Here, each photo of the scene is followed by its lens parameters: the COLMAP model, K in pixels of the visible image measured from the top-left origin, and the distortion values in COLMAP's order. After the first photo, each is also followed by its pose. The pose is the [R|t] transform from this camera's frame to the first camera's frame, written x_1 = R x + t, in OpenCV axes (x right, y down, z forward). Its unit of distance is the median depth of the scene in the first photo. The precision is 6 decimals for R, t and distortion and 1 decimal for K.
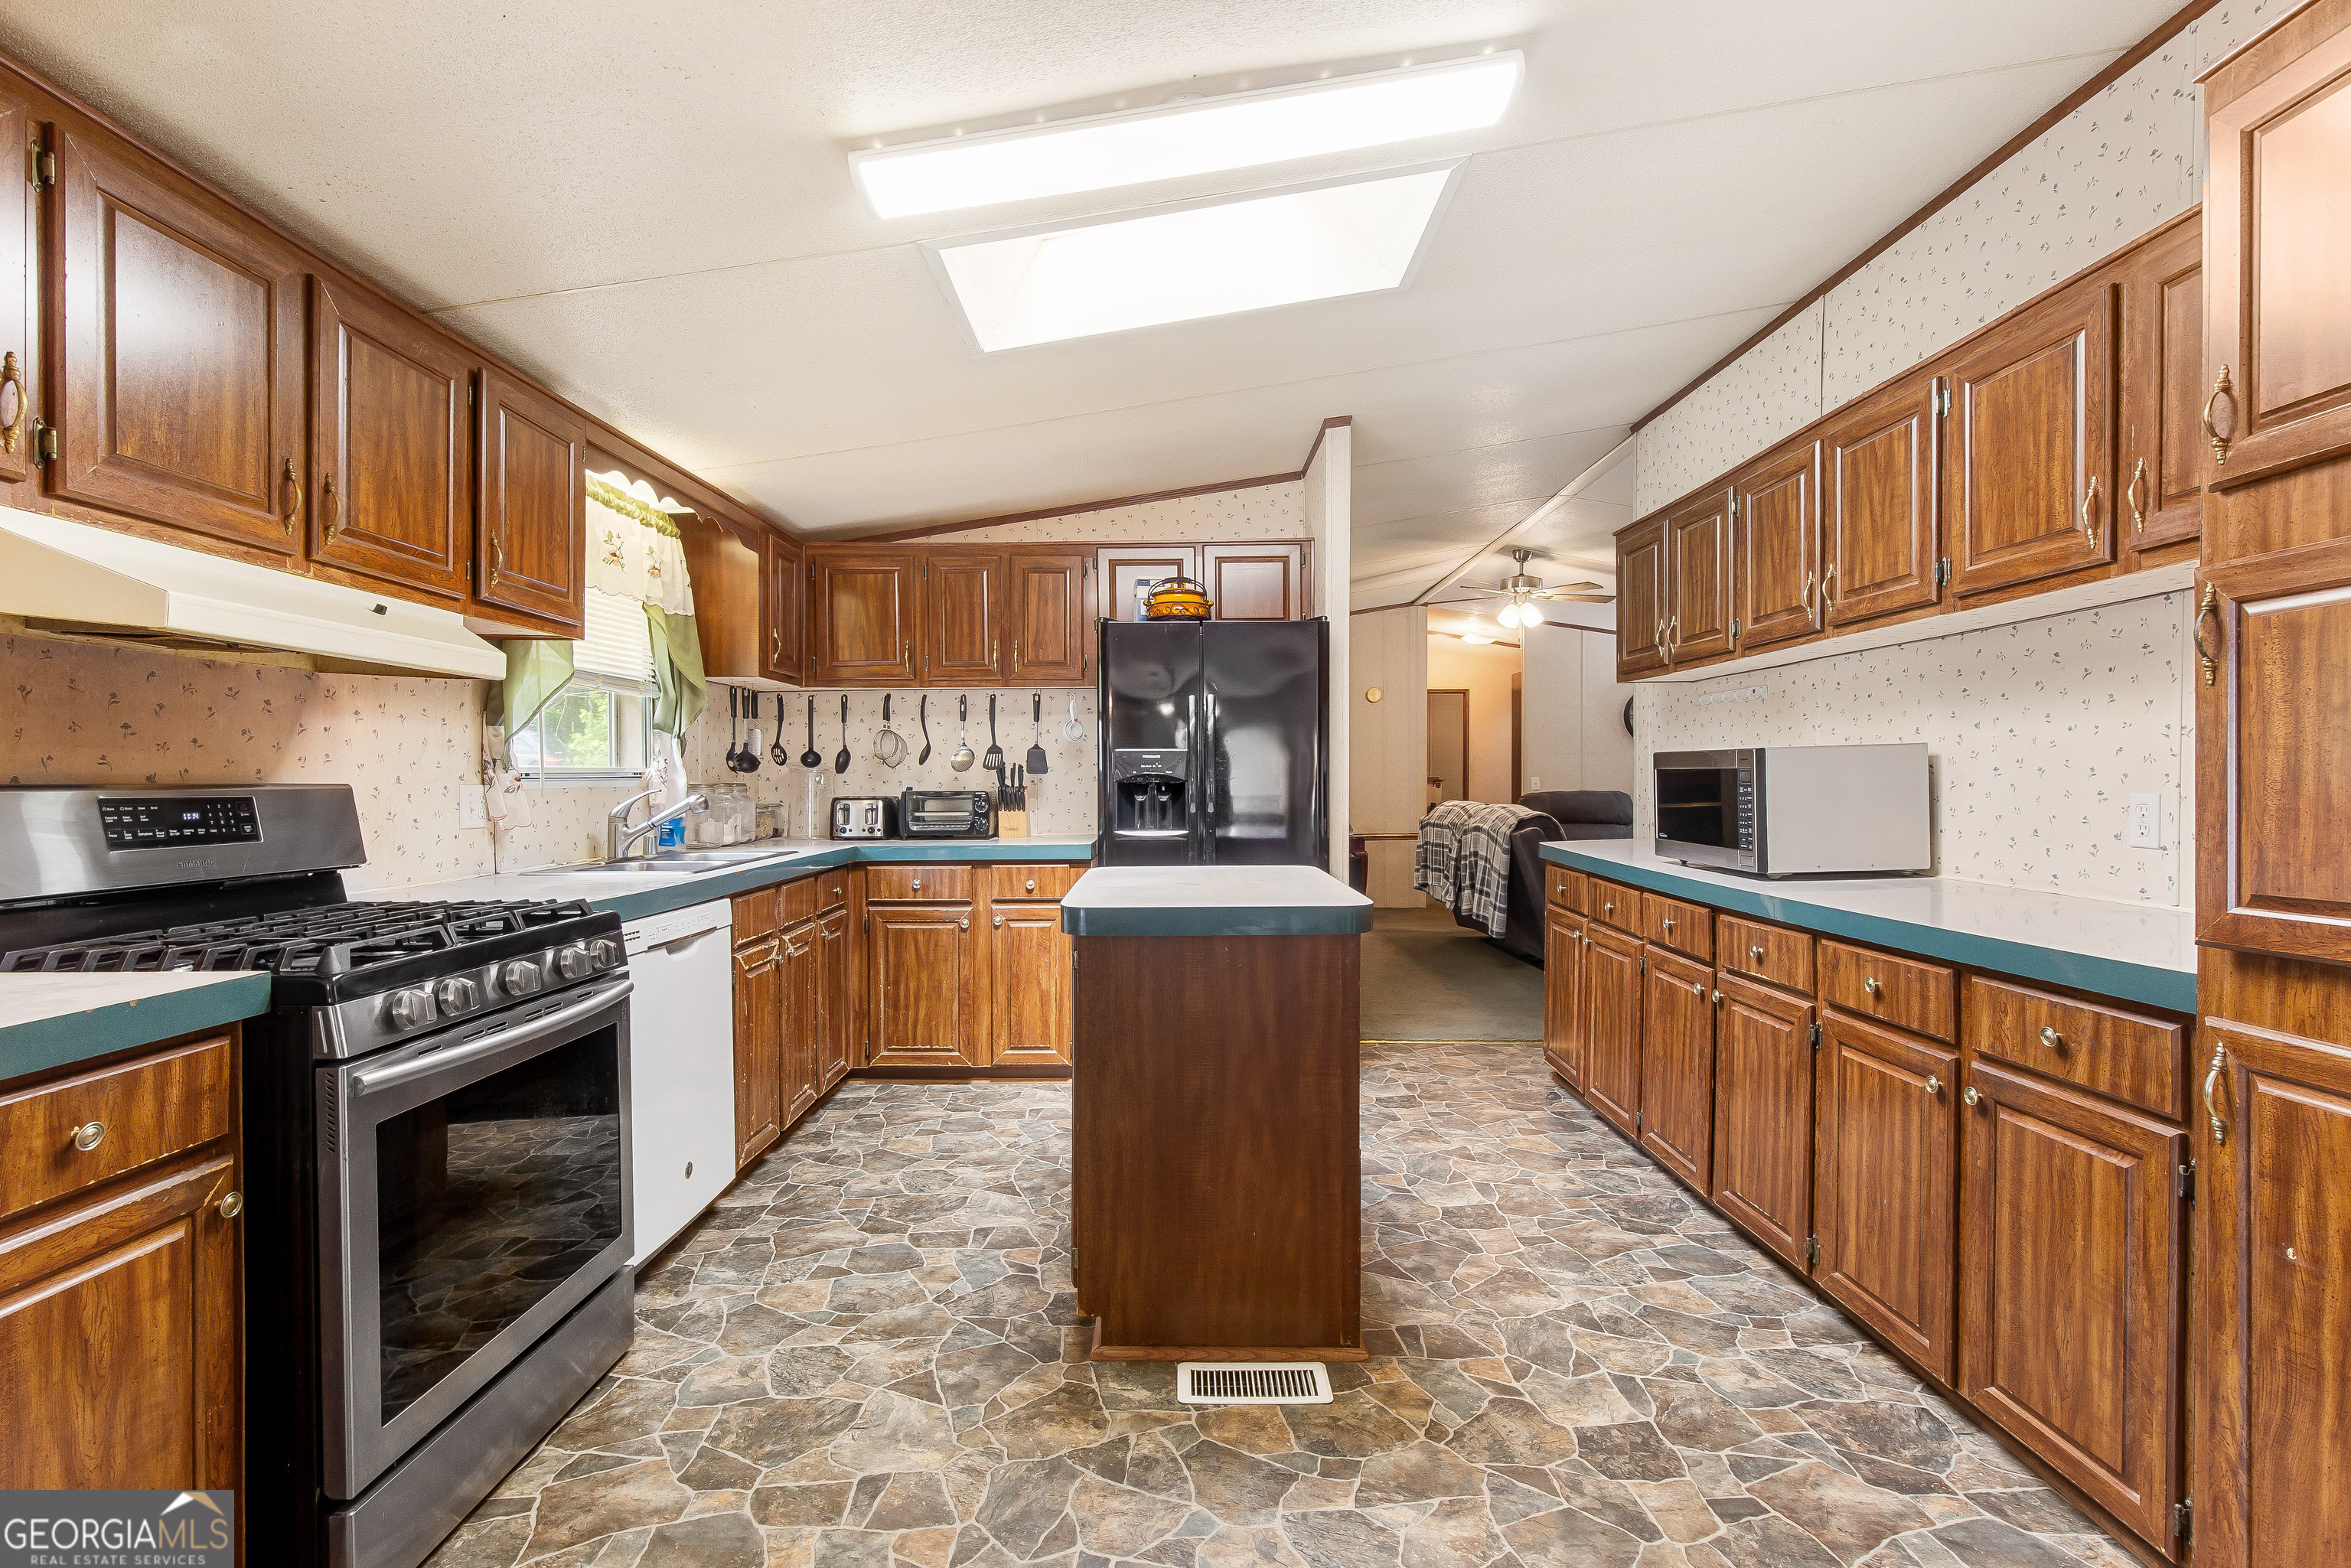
lens RADIAL K [[1082.9, 0, 1169.2], [0, 1082.9, 783.4], [0, 0, 1]] dist [0.005002, -0.000156]
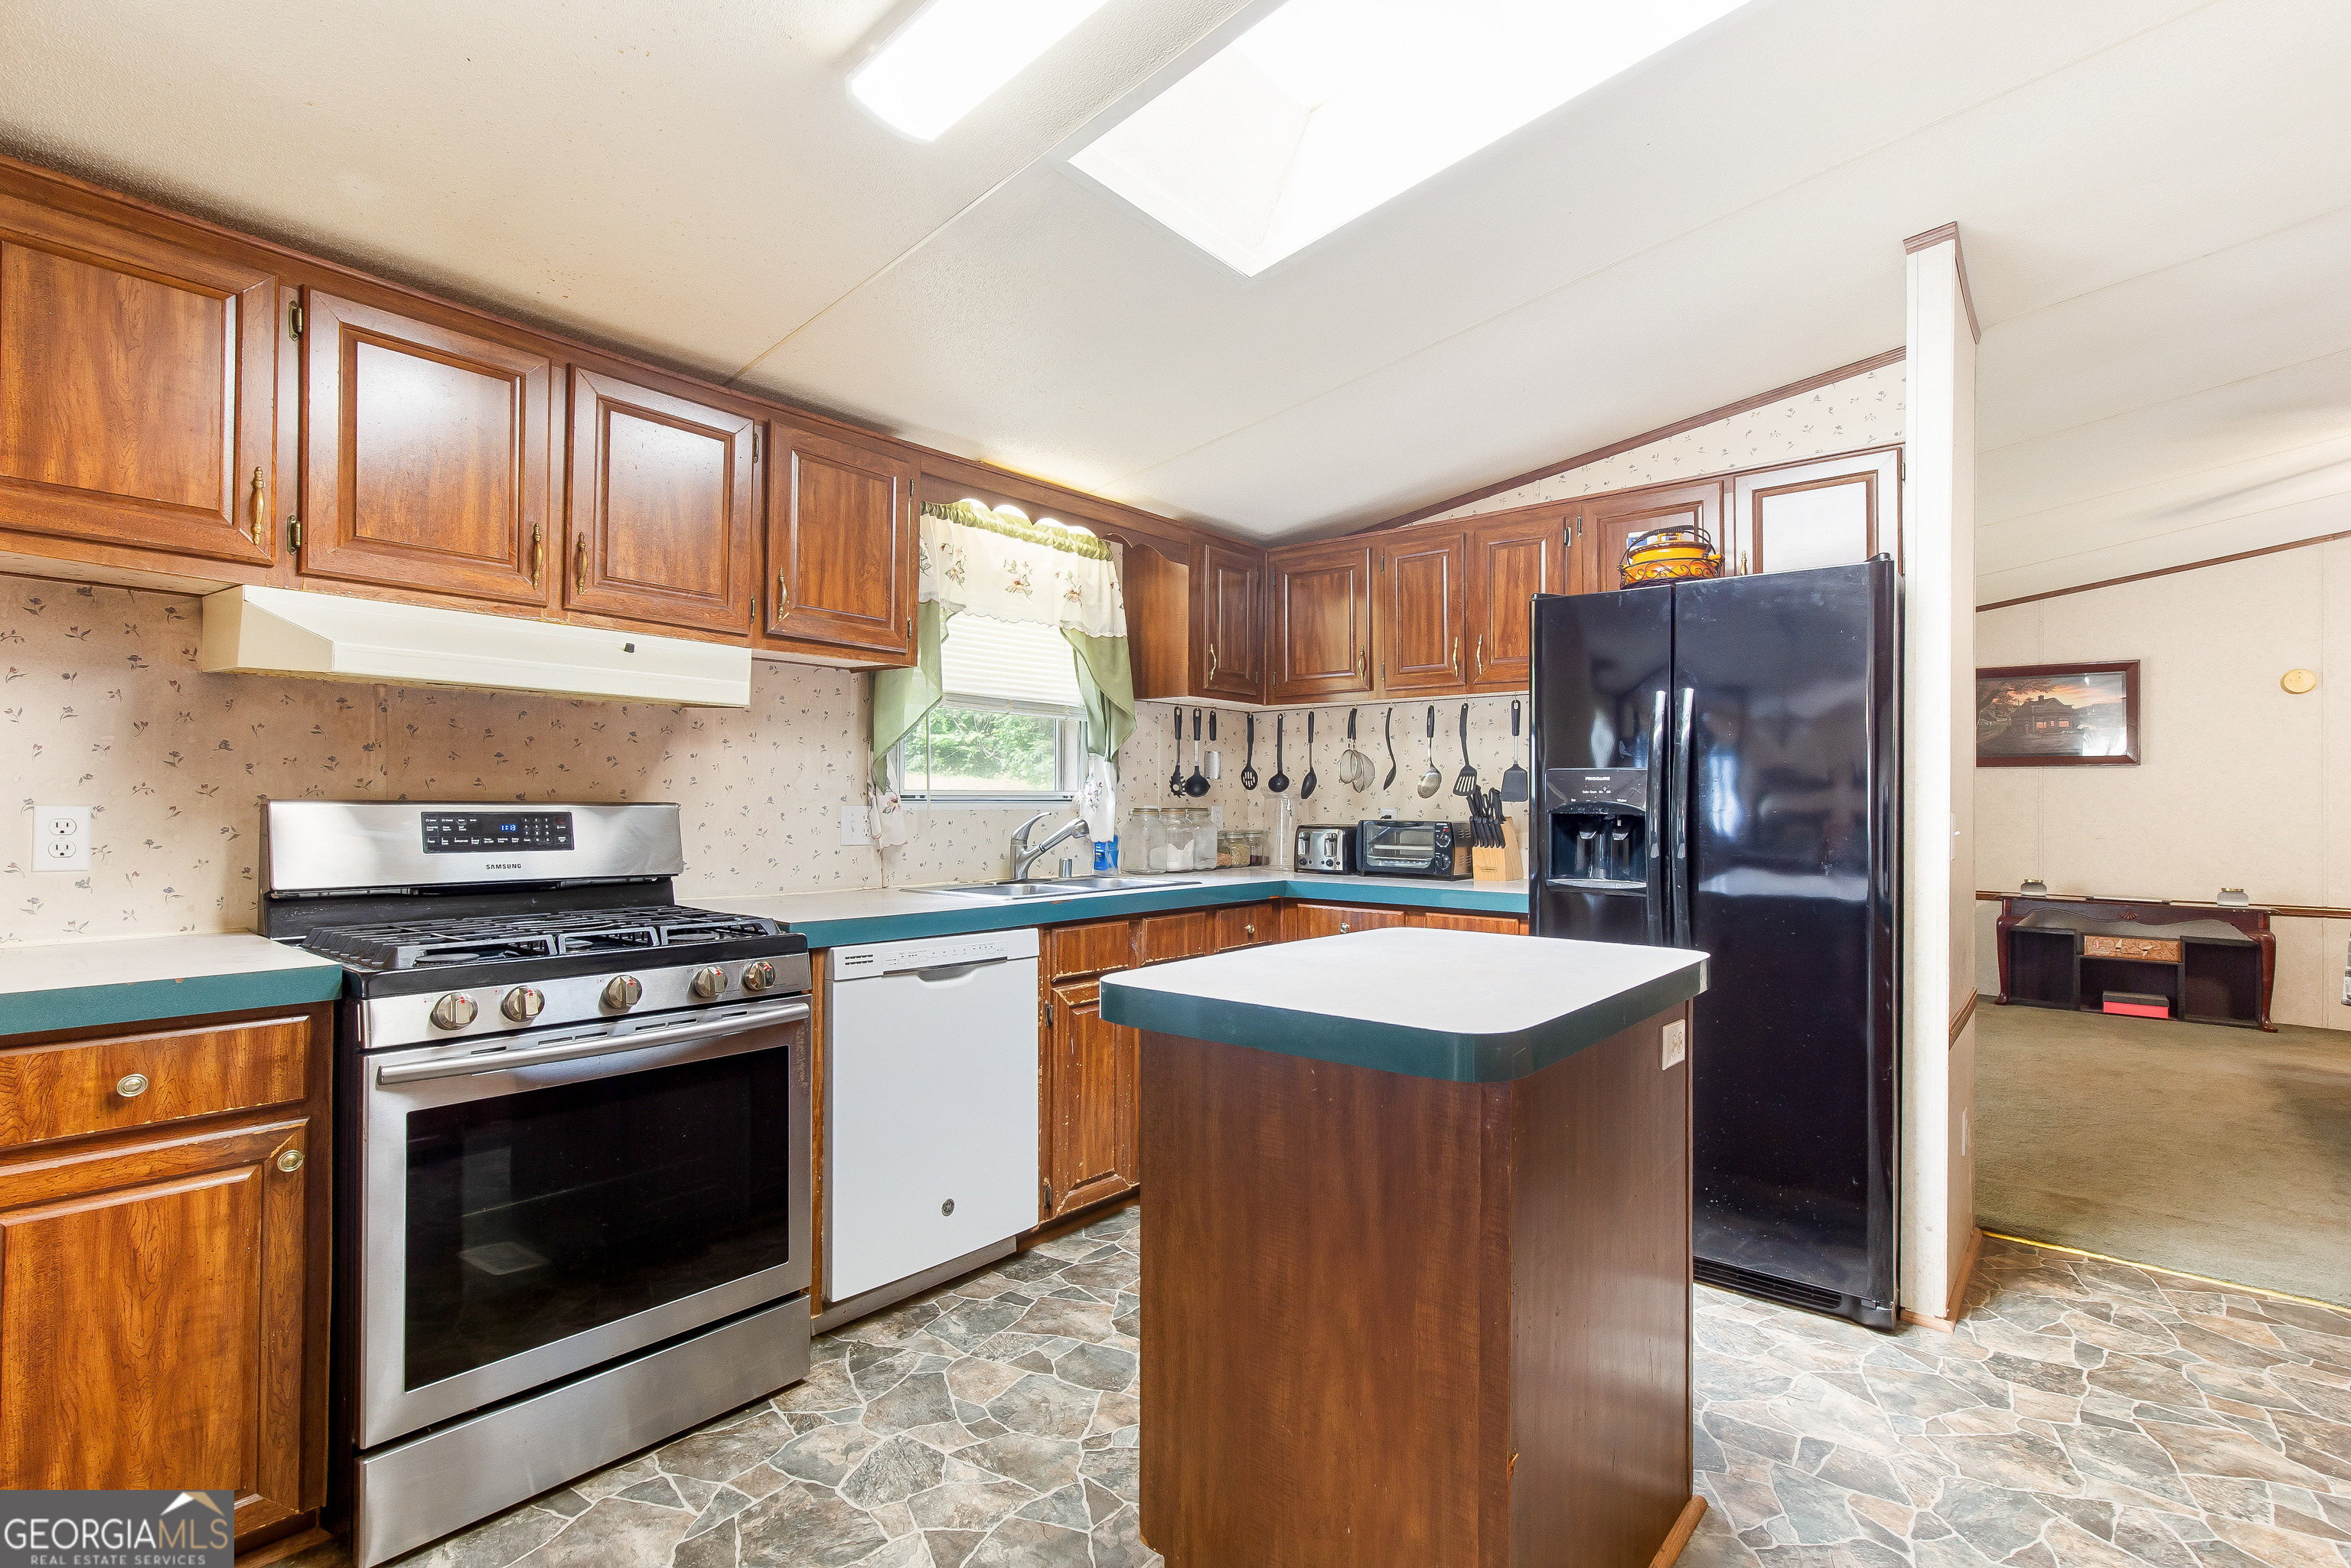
lens RADIAL K [[1116.4, 0, 1181.0], [0, 1116.4, 794.5], [0, 0, 1]] dist [0.008275, -0.000714]
pose [[0.777171, 0.006294, -0.629257, 0.378154], [-0.014936, 0.999853, -0.008445, -0.006087], [0.629112, 0.015962, 0.777151, 0.390266]]
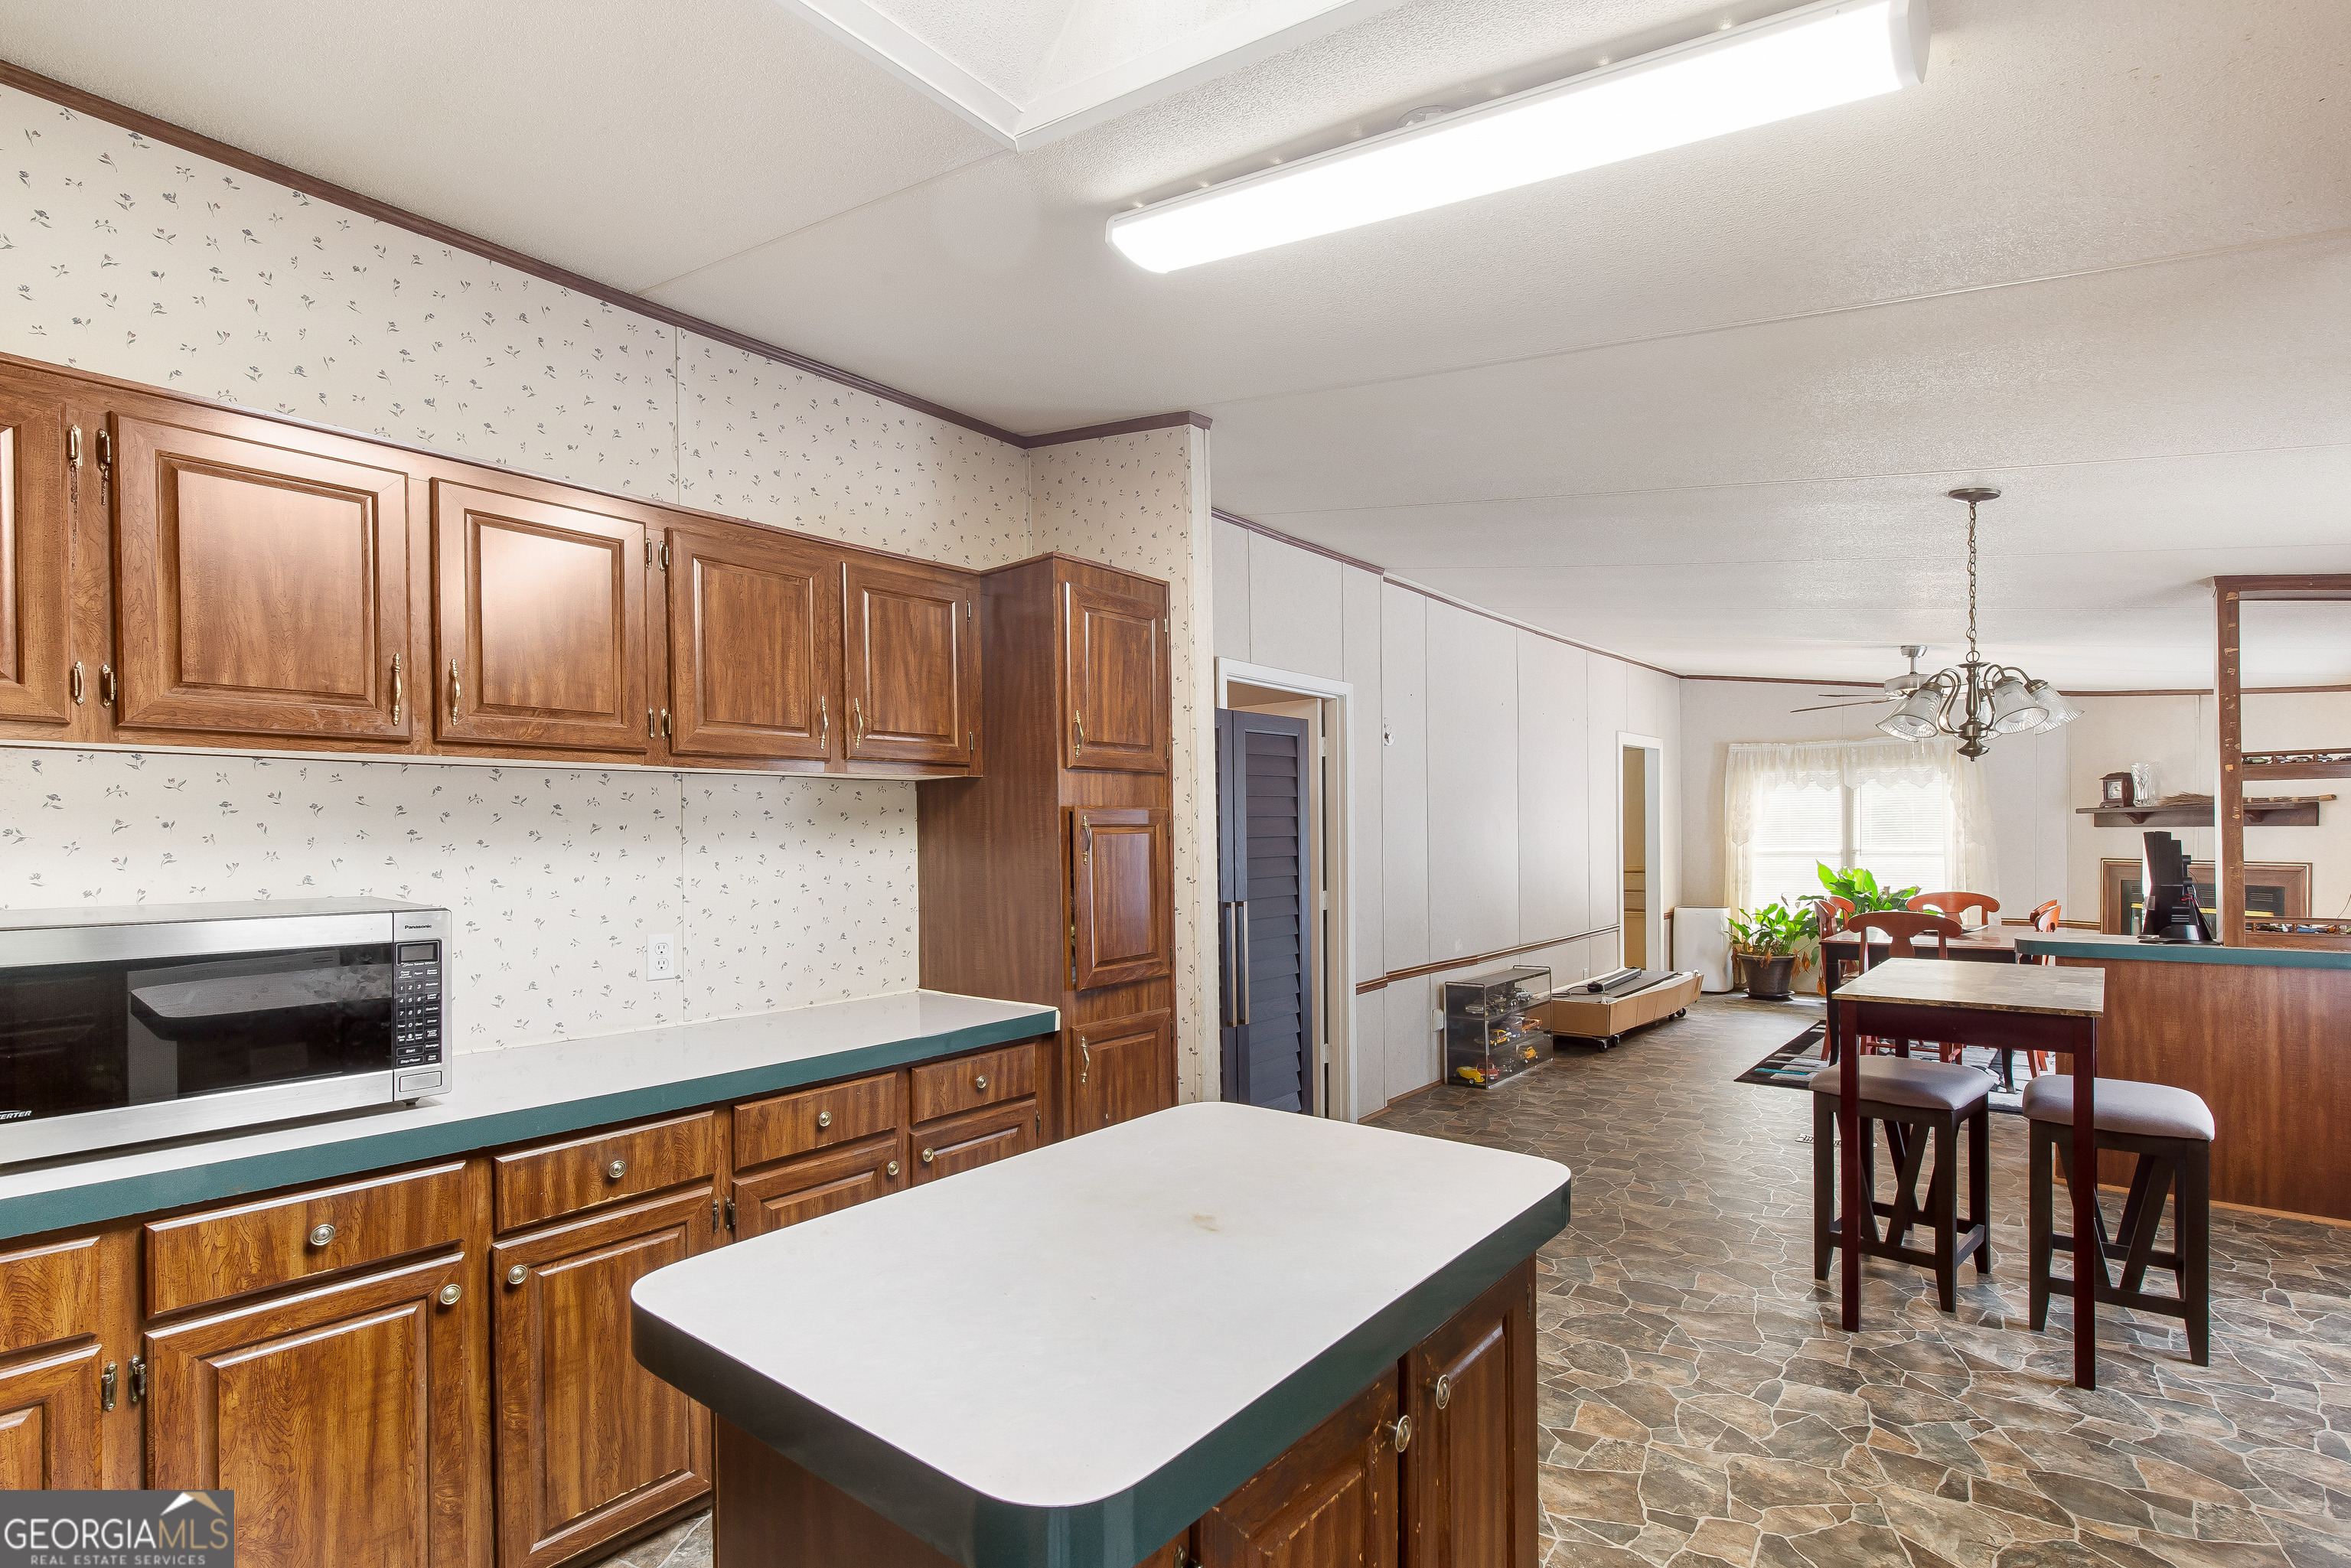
lens RADIAL K [[1105.7, 0, 1211.4], [0, 1105.7, 849.3], [0, 0, 1]] dist [0.015111, 0.000635]
pose [[-0.786783, 0.007303, 0.617187, -0.313059], [0.018427, 0.999762, 0.011660, -0.081388], [-0.616955, 0.020547, -0.786730, 1.473479]]
